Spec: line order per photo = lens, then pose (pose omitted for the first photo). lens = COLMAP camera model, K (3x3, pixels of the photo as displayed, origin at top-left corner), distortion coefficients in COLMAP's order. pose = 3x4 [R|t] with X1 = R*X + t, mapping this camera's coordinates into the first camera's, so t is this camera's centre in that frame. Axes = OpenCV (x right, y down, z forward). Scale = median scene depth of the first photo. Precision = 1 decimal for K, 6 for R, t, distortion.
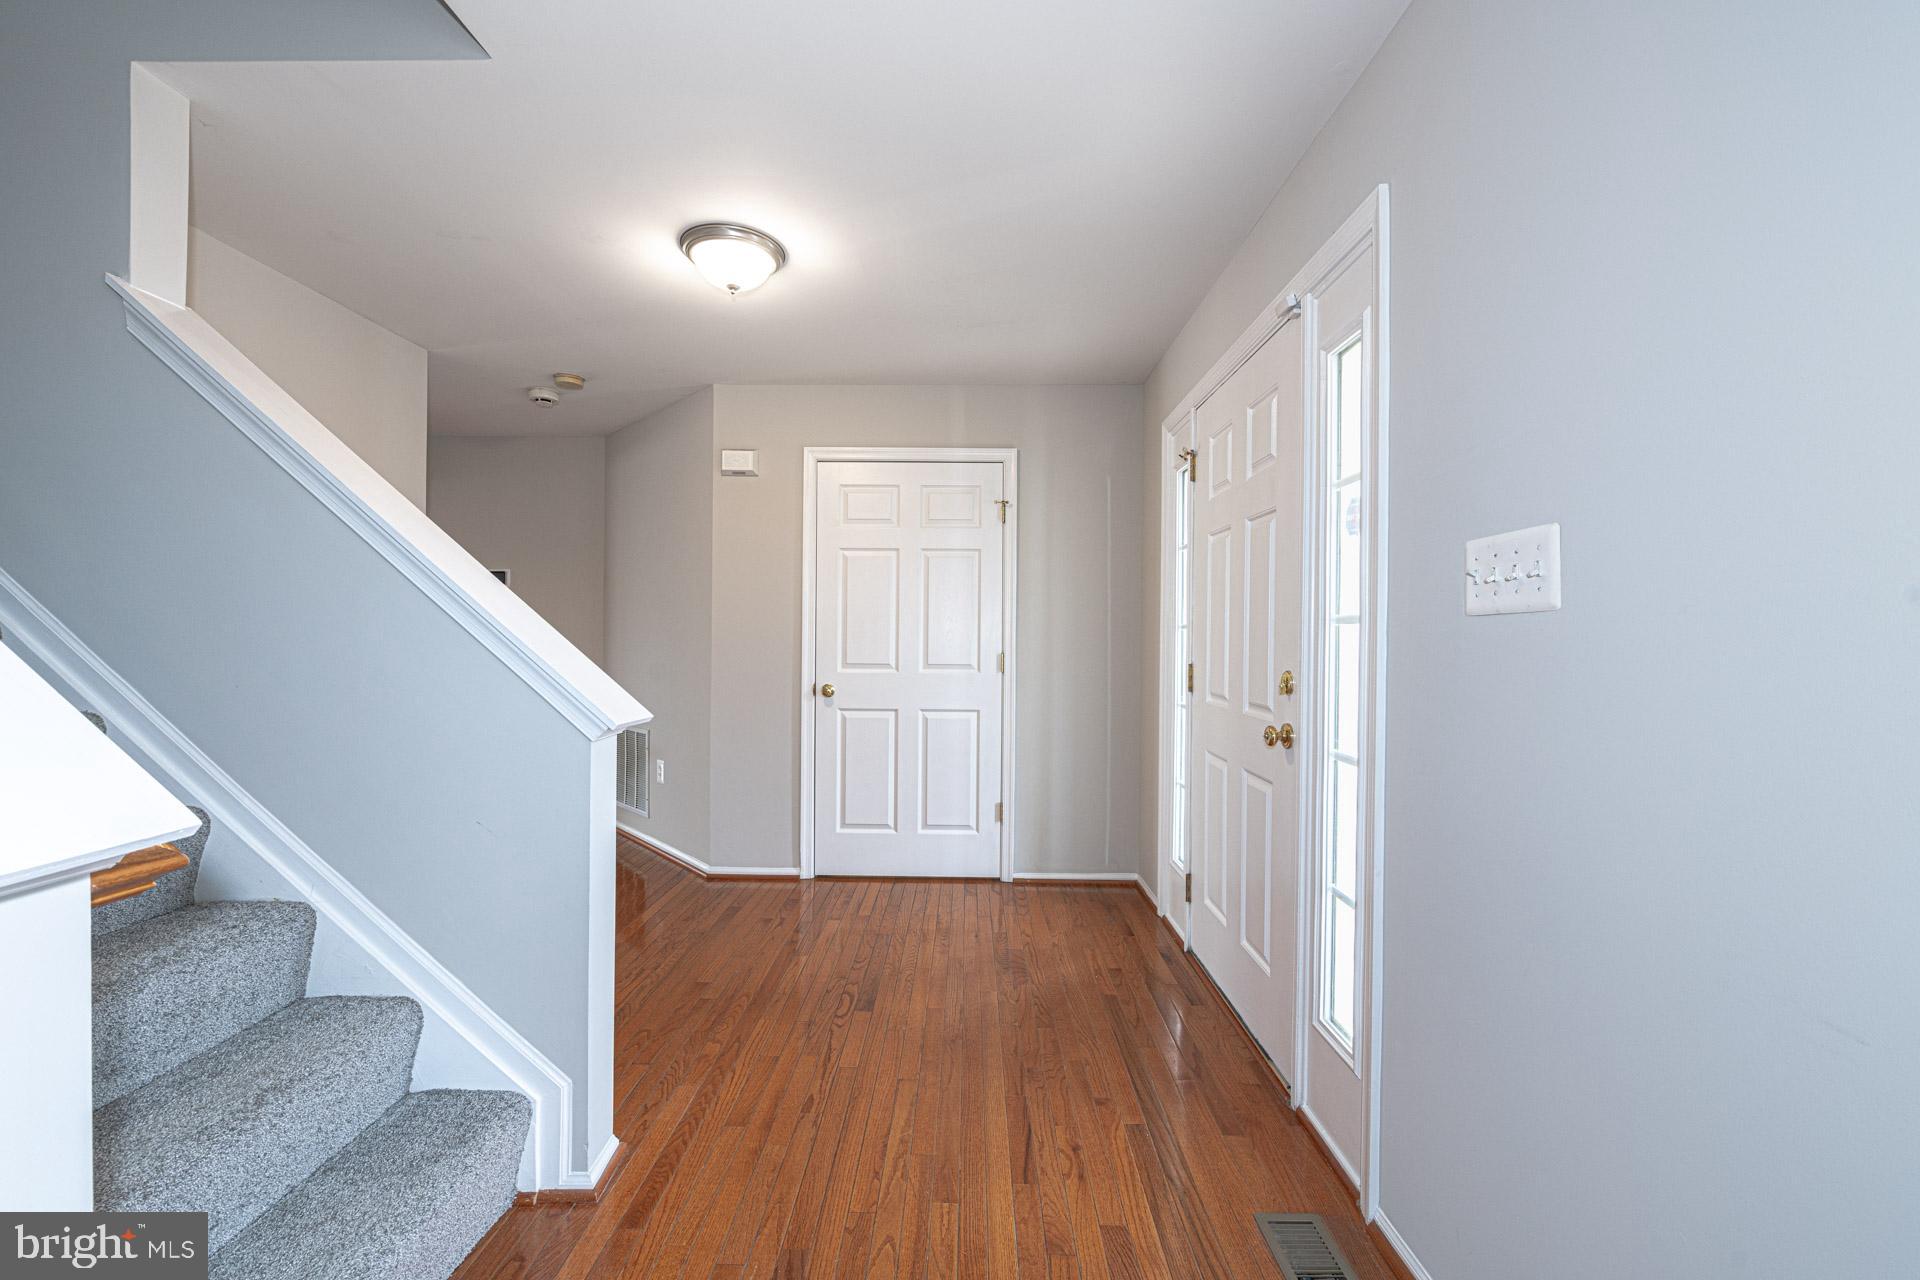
lens RADIAL K [[779.2, 0, 960.0], [0, 779.2, 640.0], [0, 0, 1]] dist [-0.000496, -0.000101]
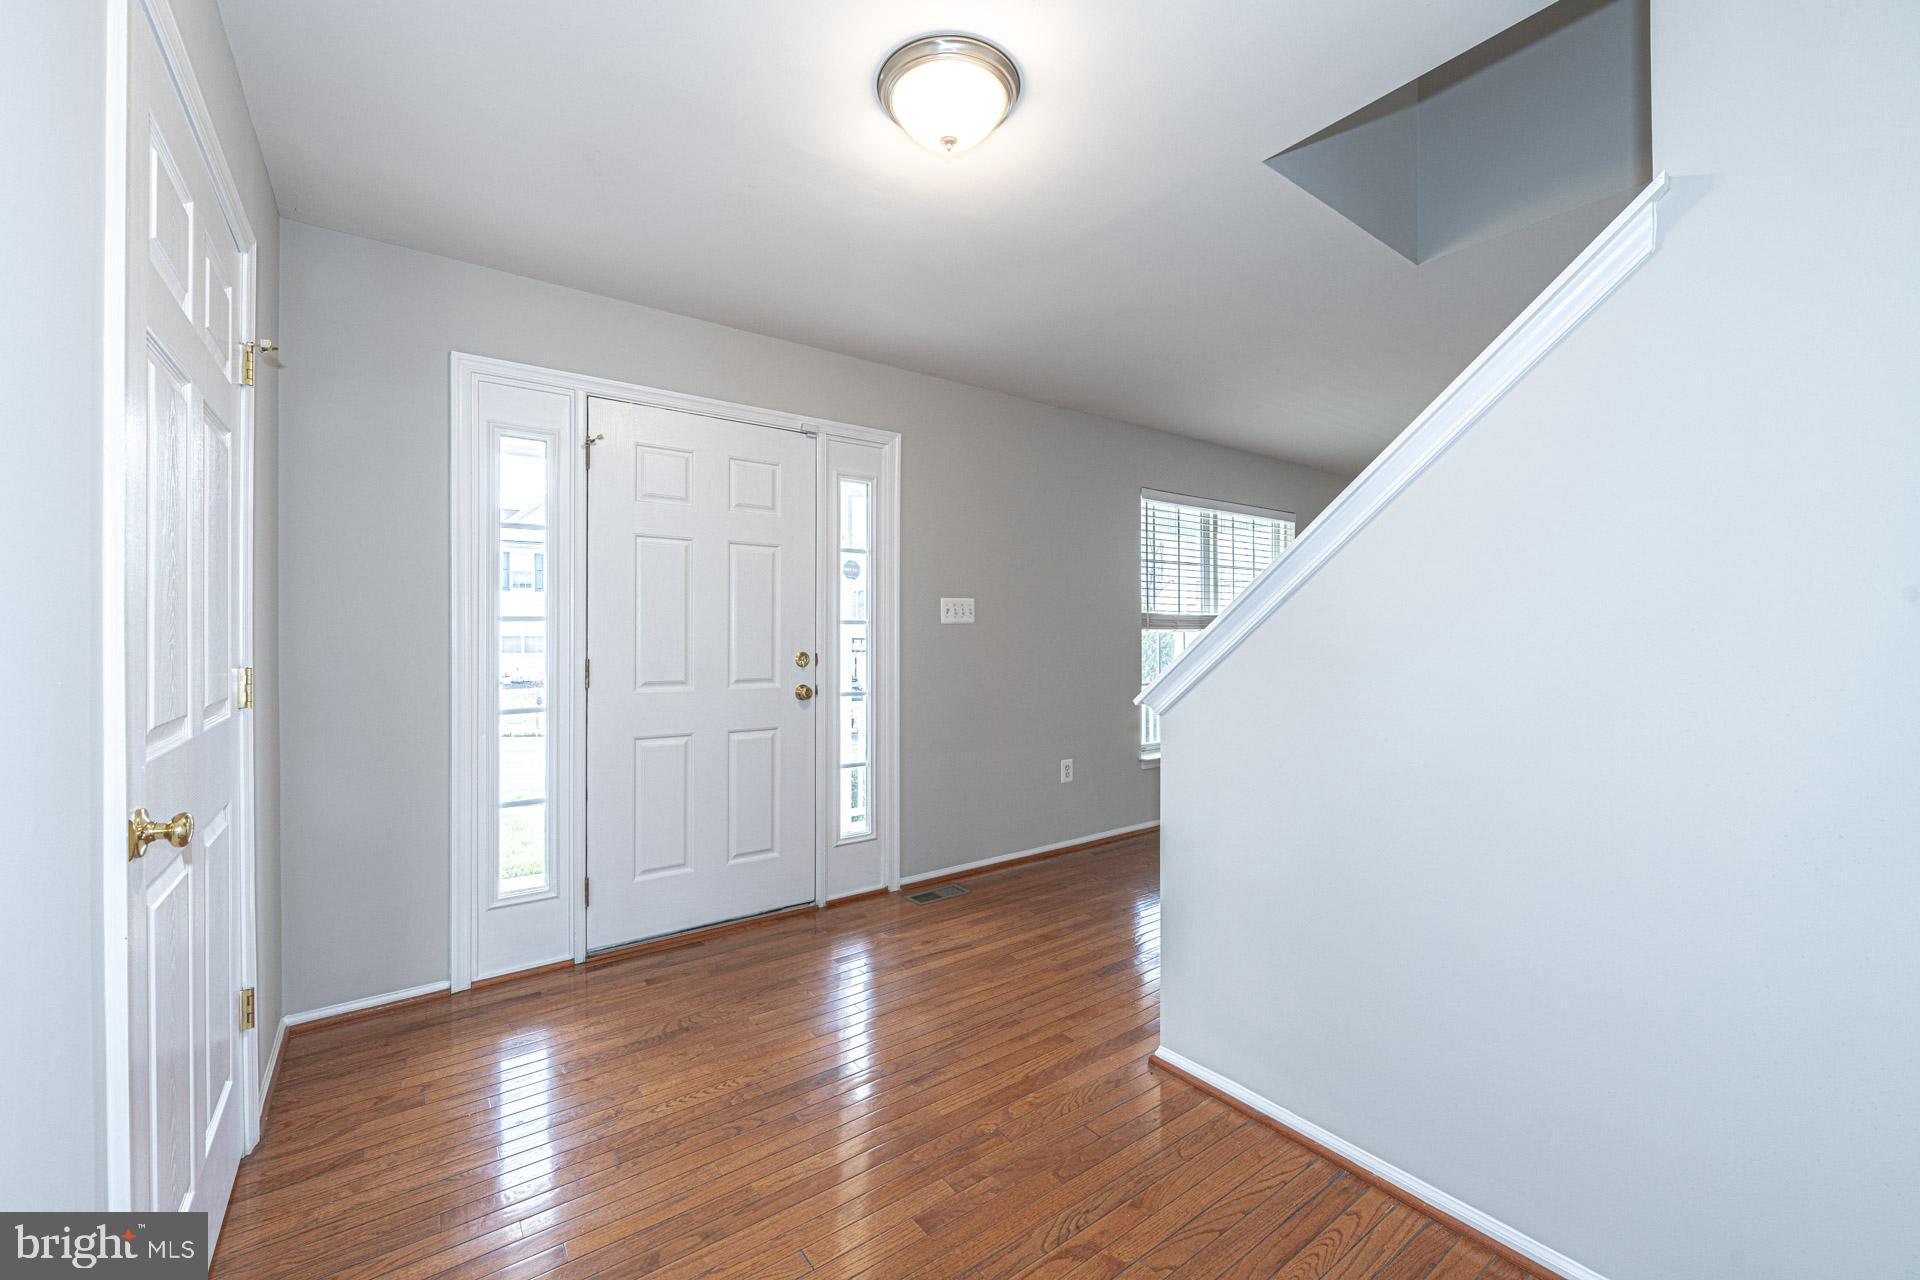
lens RADIAL K [[752.9, 0, 961.0], [0, 752.9, 632.5], [0, 0, 1]] dist [-0.001900, -0.000330]
pose [[-0.611730, -0.004496, 0.791054, -0.685643], [0.000971, 0.999979, 0.006434, -0.006953], [-0.791066, 0.004704, -0.611712, 1.141128]]
